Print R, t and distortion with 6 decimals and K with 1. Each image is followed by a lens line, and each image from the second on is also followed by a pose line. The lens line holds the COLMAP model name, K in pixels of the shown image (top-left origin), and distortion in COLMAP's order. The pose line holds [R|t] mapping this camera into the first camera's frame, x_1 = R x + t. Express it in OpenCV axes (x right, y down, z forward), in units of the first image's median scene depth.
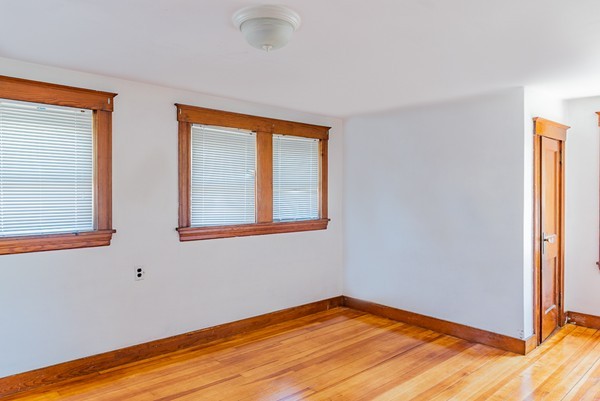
lens RADIAL K [[405.7, 0, 298.2], [0, 405.7, 202.1], [0, 0, 1]] dist [-0.001178, 0.002598]
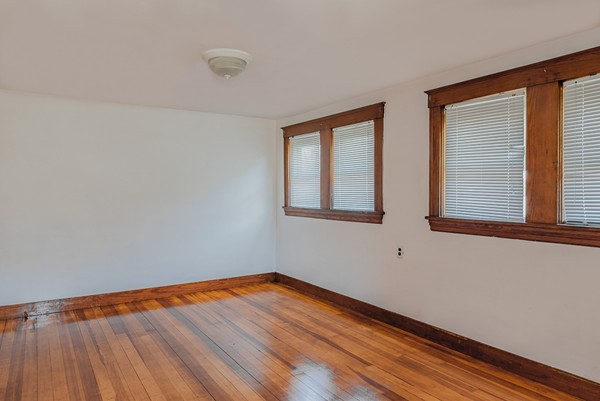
lens RADIAL K [[405.7, 0, 299.3], [0, 405.7, 199.0], [0, 0, 1]] dist [-0.001178, 0.002598]
pose [[-0.161254, 0.020051, -0.986709, 0.760423], [-0.015650, 0.999616, 0.022871, 0.003704], [0.986789, 0.019131, -0.160878, 0.880697]]
